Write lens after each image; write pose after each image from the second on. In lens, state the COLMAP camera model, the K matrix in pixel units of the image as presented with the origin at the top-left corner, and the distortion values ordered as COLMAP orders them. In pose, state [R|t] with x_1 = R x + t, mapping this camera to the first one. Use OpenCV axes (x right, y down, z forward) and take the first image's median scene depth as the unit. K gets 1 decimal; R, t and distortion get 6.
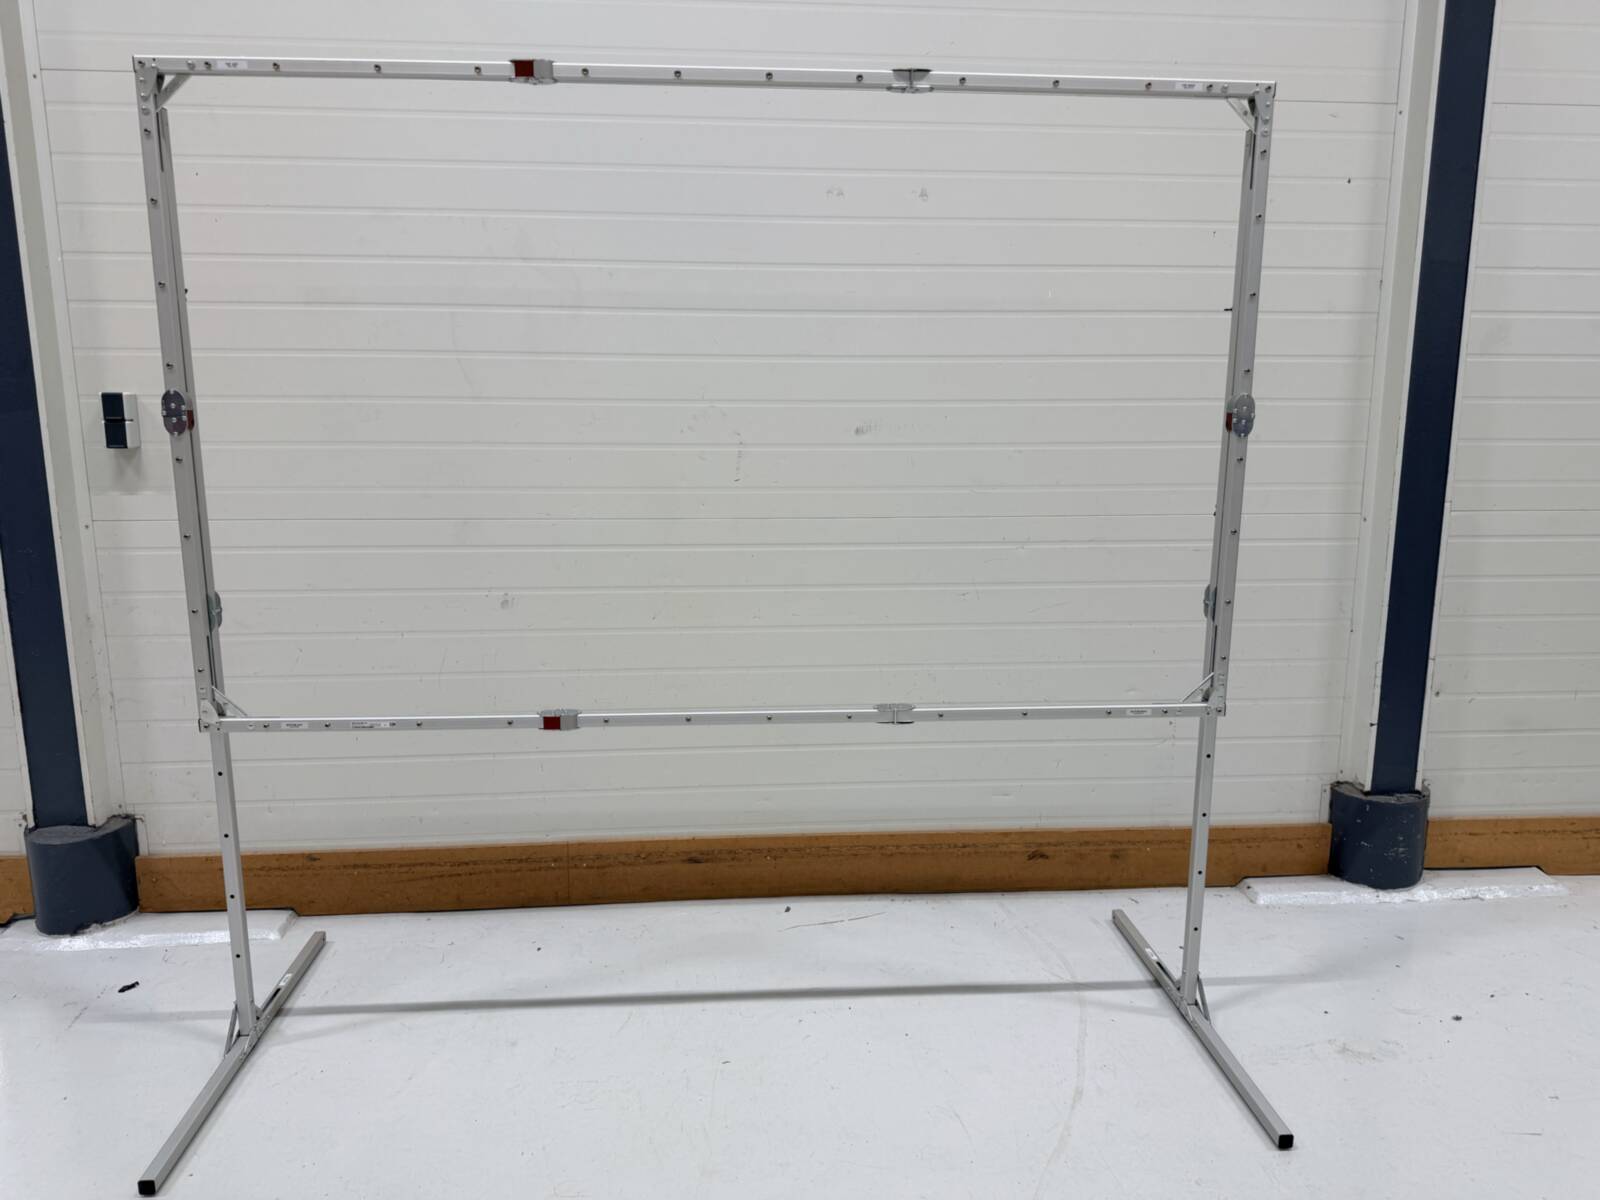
lens RADIAL K [[1133.1, 0, 790.4], [0, 1133.1, 597.0], [0, 0, 1]] dist [0.049239, -0.060467]
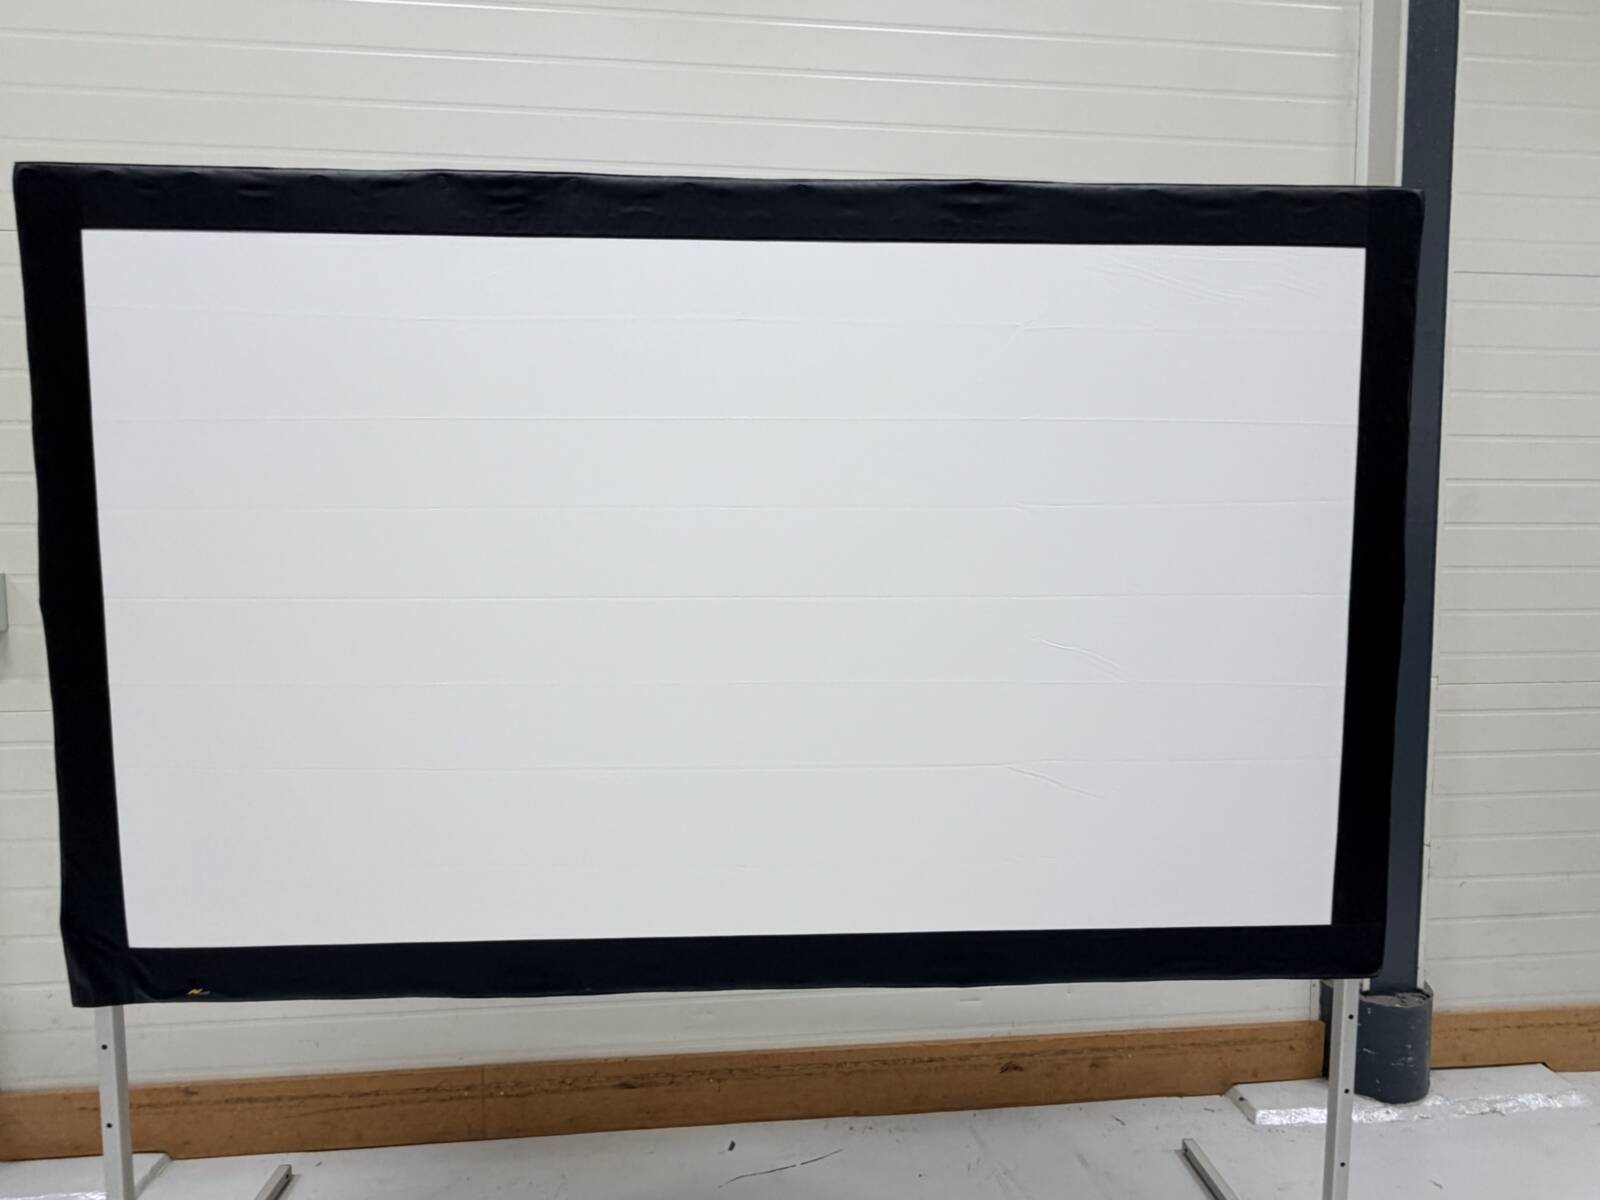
lens RADIAL K [[803.7, 0, 783.6], [0, 803.7, 600.0], [0, 0, 1]] dist [-0.000602, 0.001073]
pose [[0.999967, -0.005801, 0.005721, 0.036156], [0.006459, 0.992418, -0.122740, -0.066084], [-0.004966, 0.122773, 0.992422, 0.329025]]
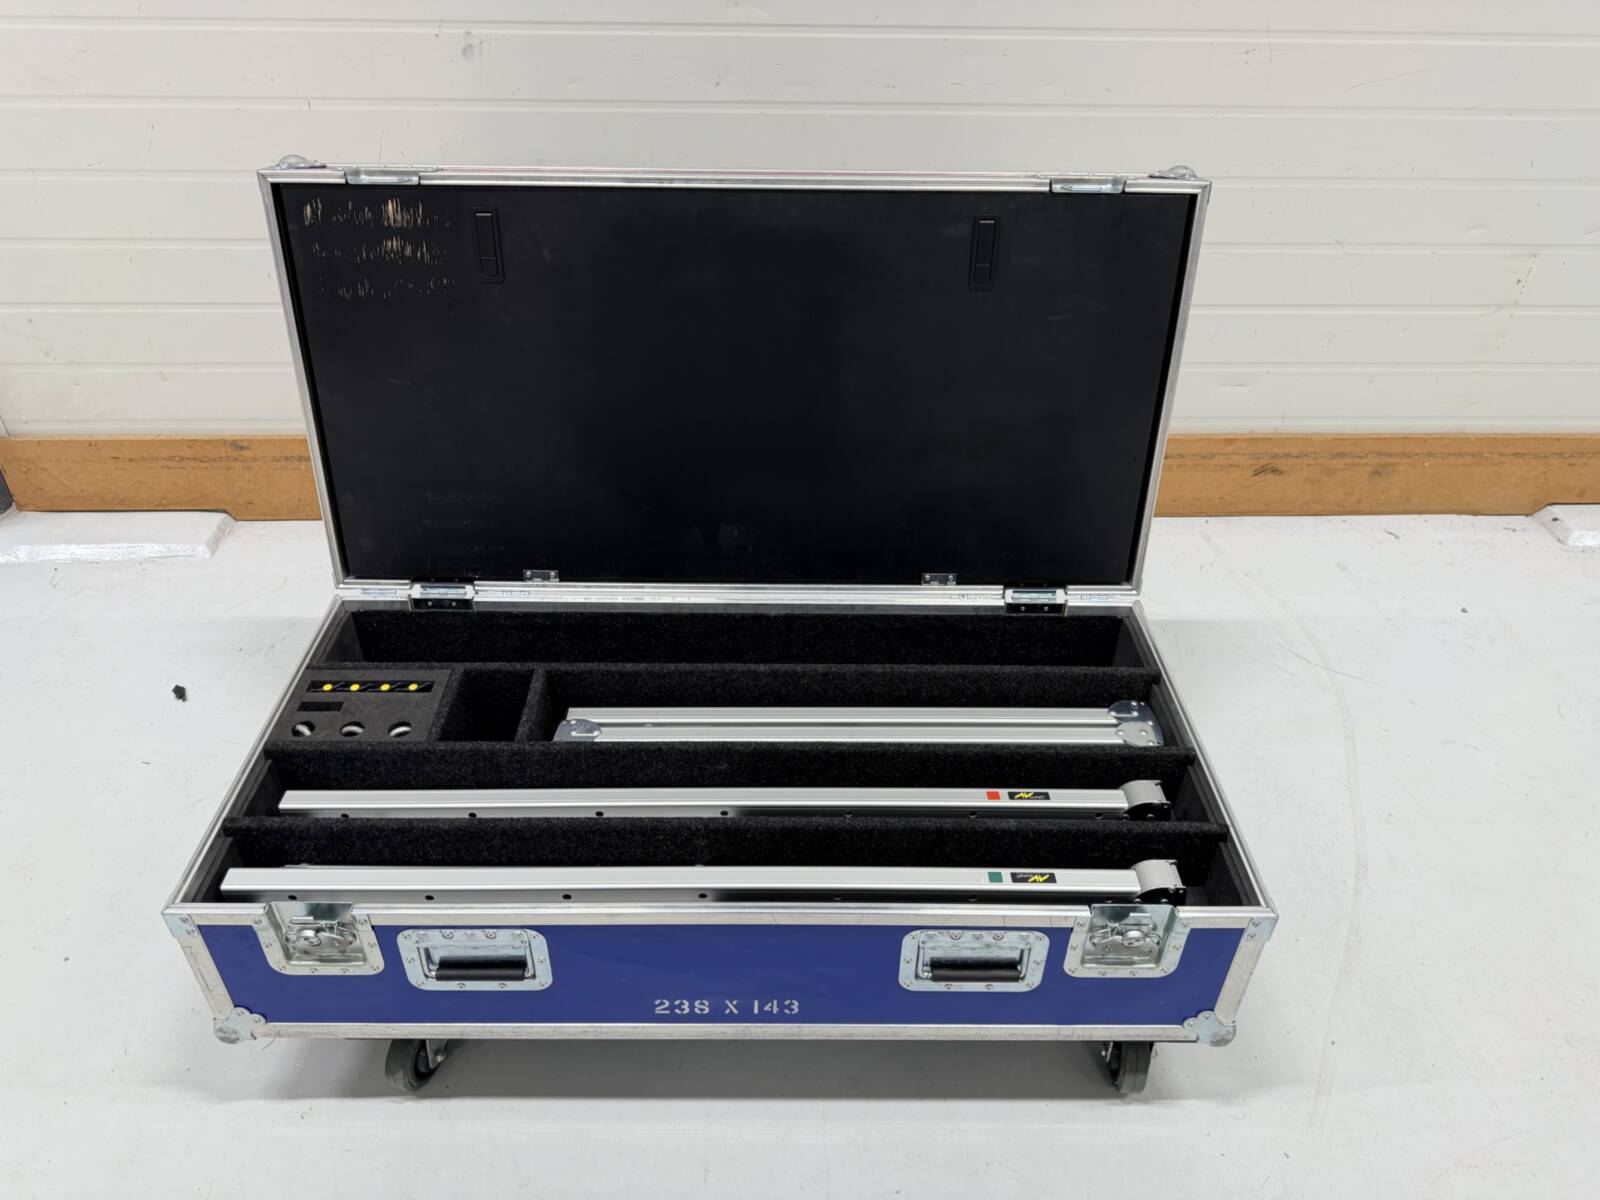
lens RADIAL K [[1133.1, 0, 796.4], [0, 1133.1, 595.4], [0, 0, 1]] dist [0.049239, -0.060467]
pose [[0.998996, 0.035703, -0.027050, -0.051153], [-0.021217, 0.909015, 0.416223, 0.011323], [0.039449, -0.415231, 0.908860, 0.326331]]
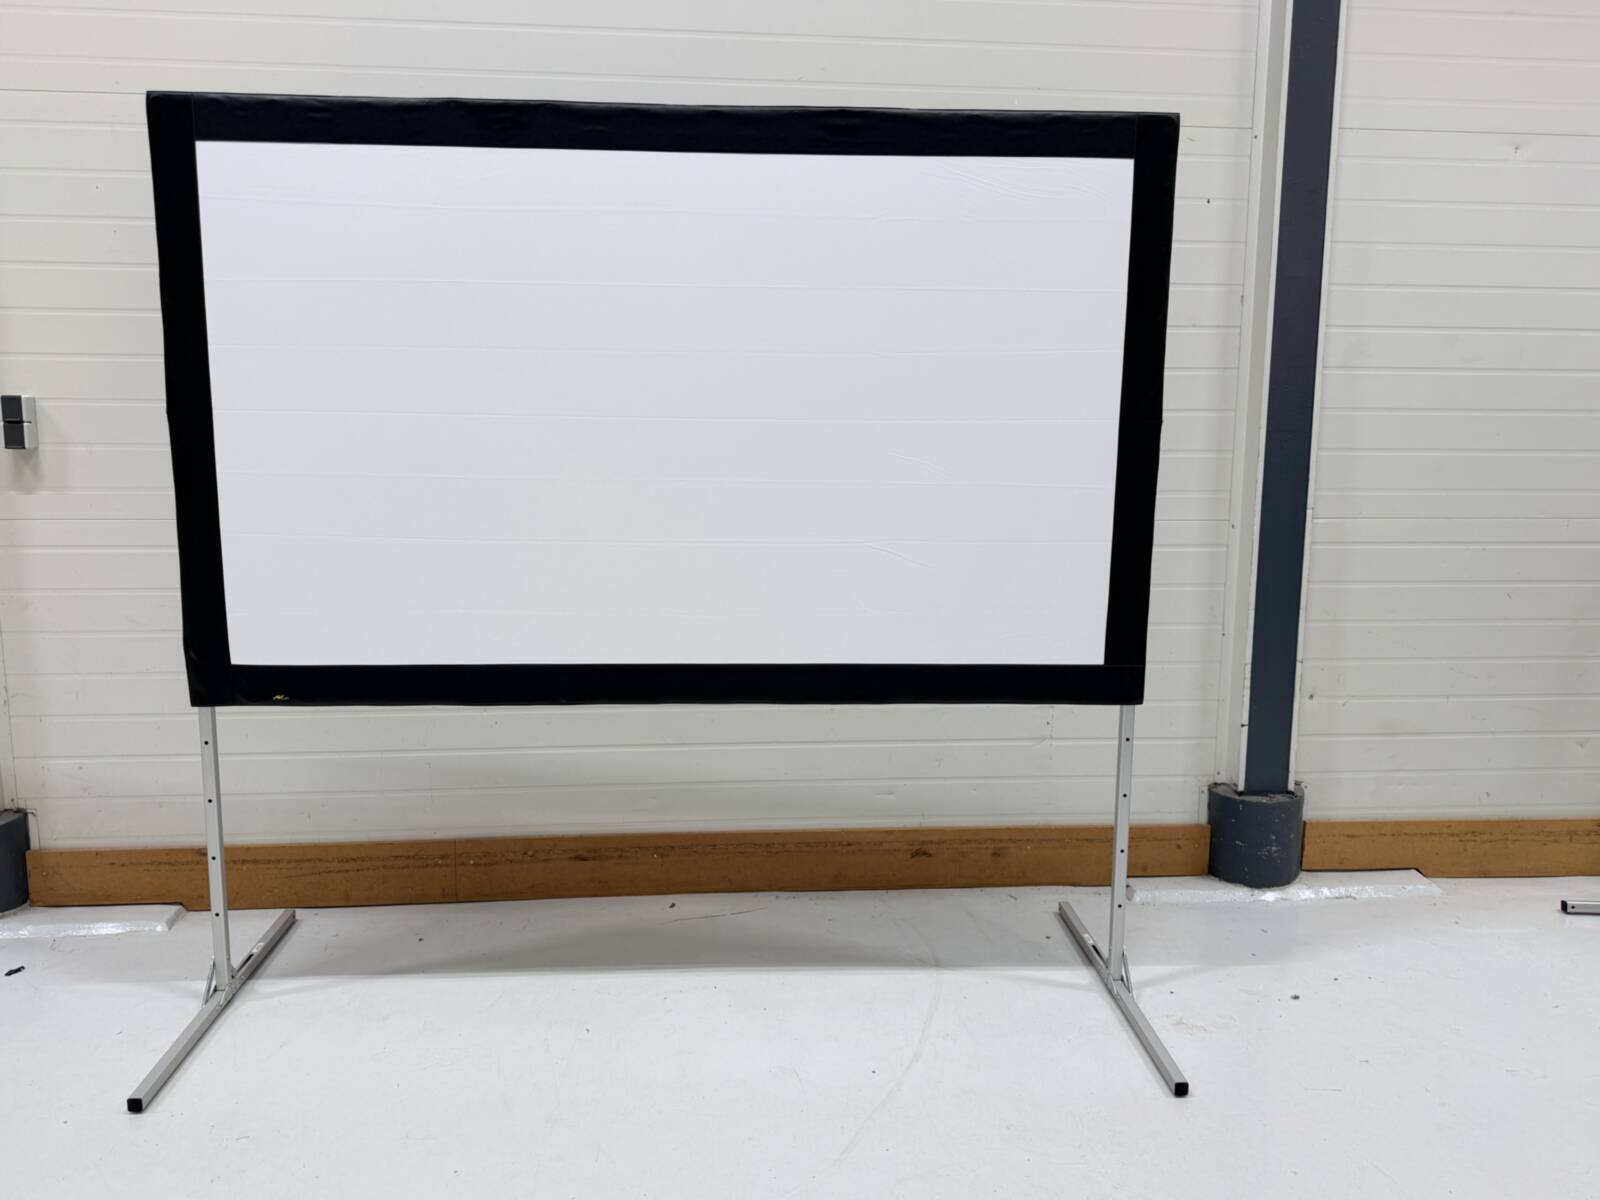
lens RADIAL K [[1245.2, 0, 792.1], [0, 1245.2, 603.6], [0, 0, 1]] dist [0.066127, -0.091944]
pose [[0.999931, 0.003652, 0.011184, 0.090776], [-0.003342, 0.999614, -0.027571, 0.034812], [-0.011280, 0.027531, 0.999557, -0.127197]]
